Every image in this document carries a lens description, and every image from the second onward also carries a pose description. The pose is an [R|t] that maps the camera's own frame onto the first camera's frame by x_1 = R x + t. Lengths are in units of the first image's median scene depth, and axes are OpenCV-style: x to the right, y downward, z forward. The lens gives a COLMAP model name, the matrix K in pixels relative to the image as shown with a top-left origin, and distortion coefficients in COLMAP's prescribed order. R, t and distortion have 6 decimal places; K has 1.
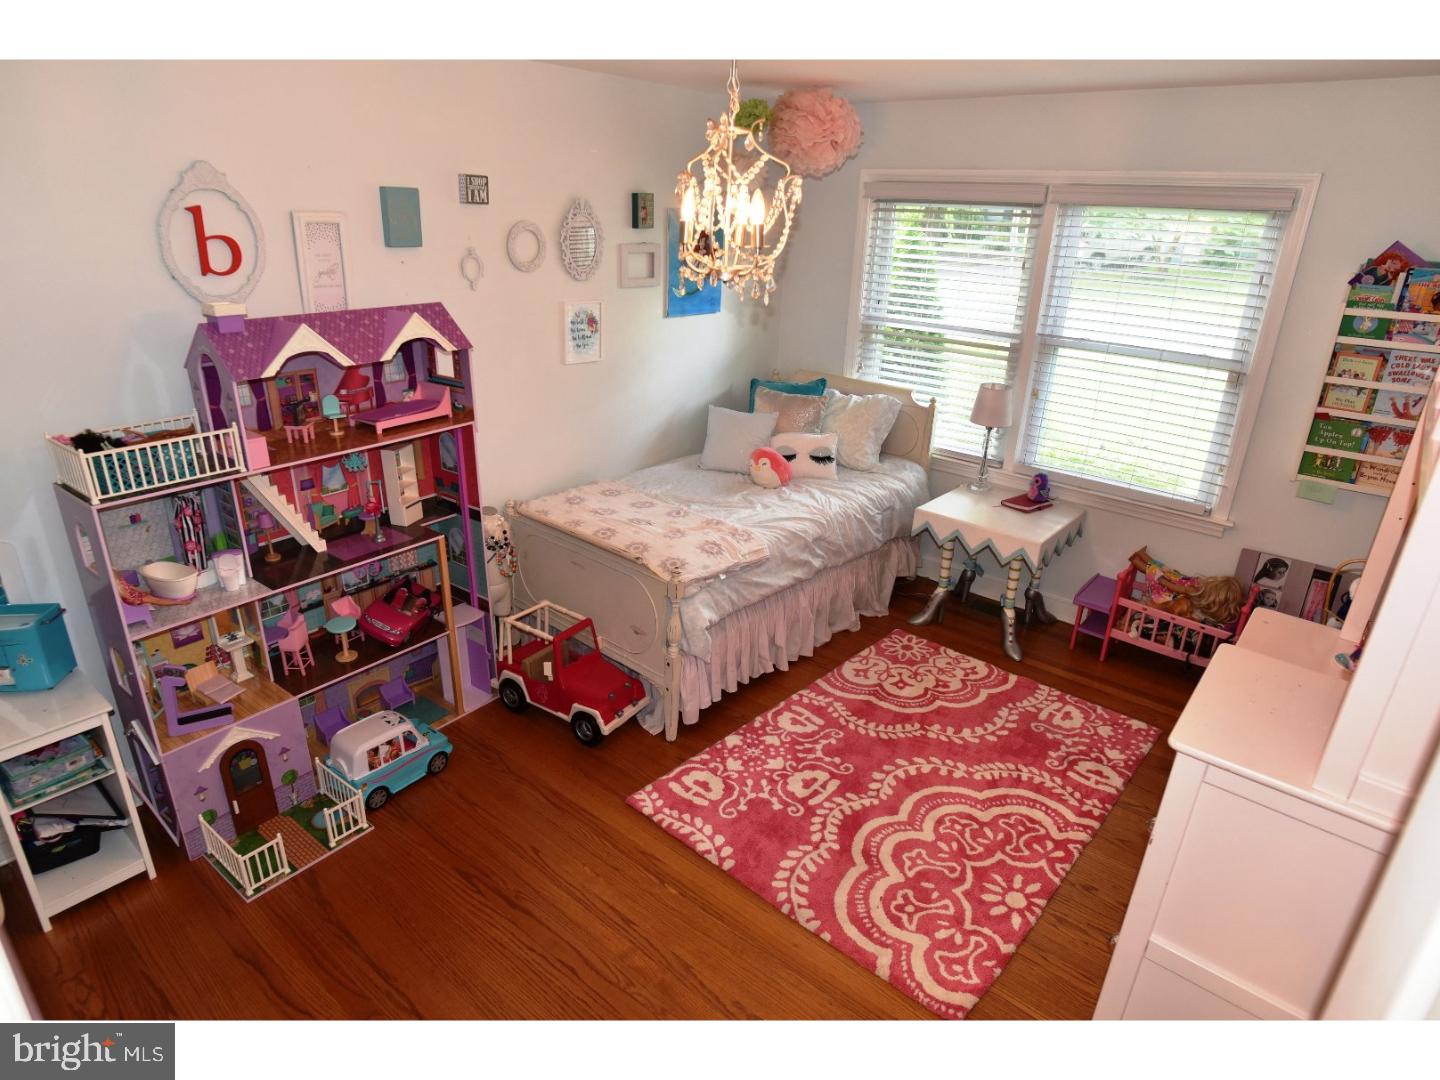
lens RADIAL K [[835.8, 0, 720.0], [0, 835.8, 540.0], [0, 0, 1]] dist [-0.078172, 0.036119]
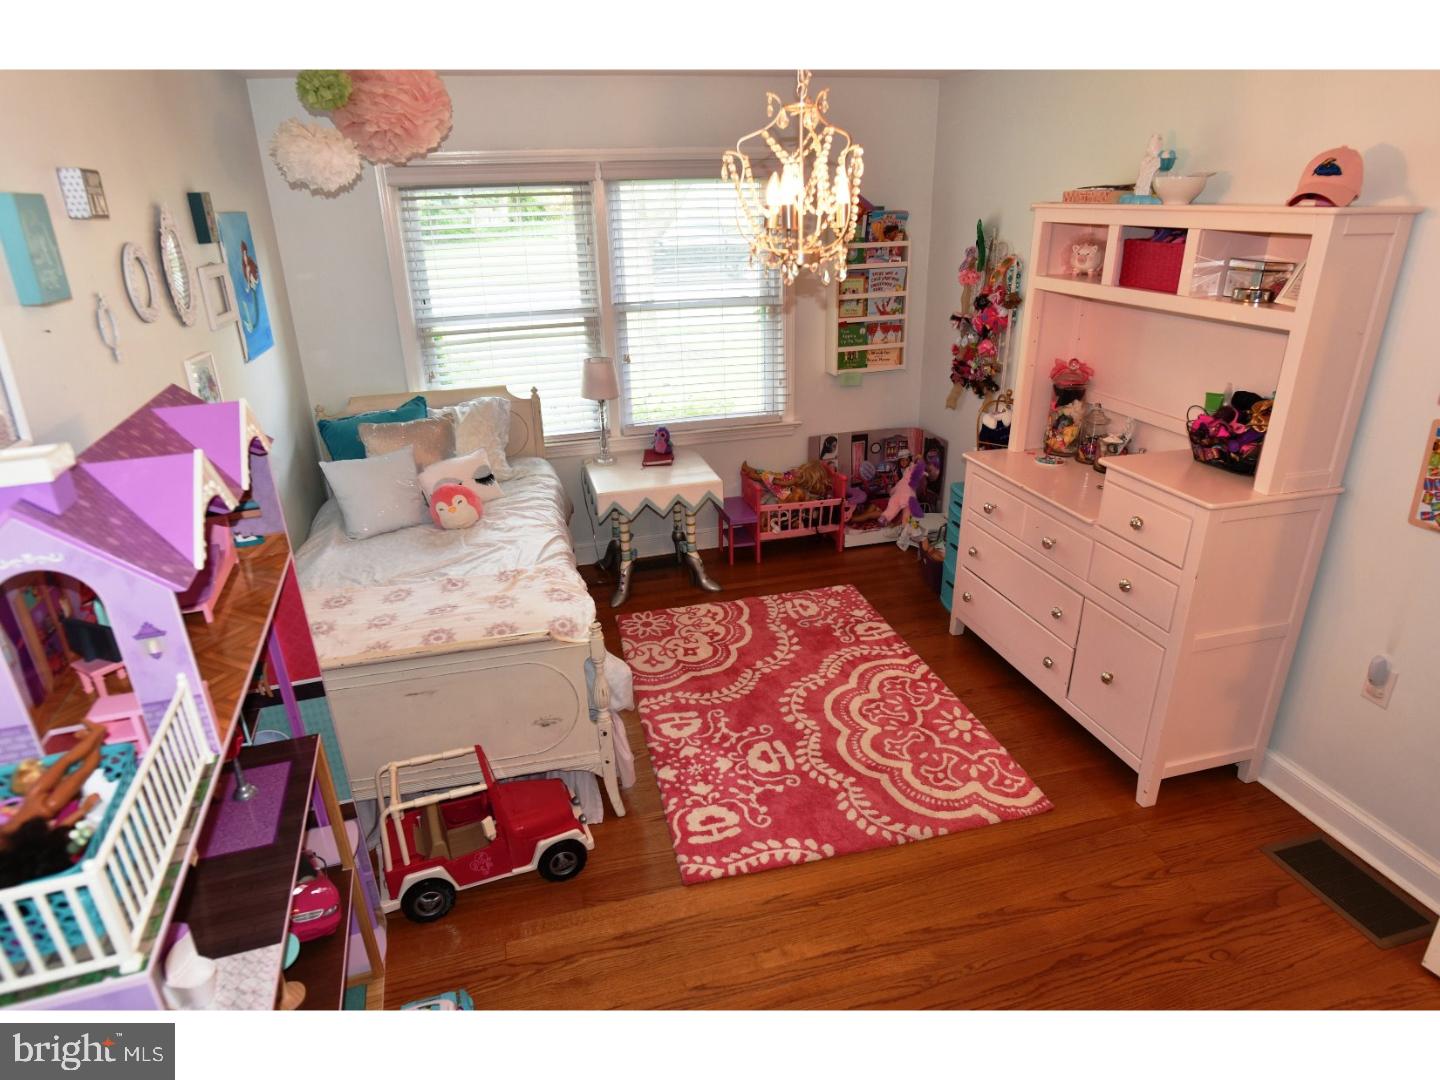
lens RADIAL K [[835.8, 0, 720.0], [0, 835.8, 540.0], [0, 0, 1]] dist [-0.078172, 0.036119]
pose [[0.555615, -0.353966, 0.752330, -0.490618], [0.343563, 0.921730, 0.179937, -0.126649], [-0.757137, 0.158497, 0.633737, 0.296051]]
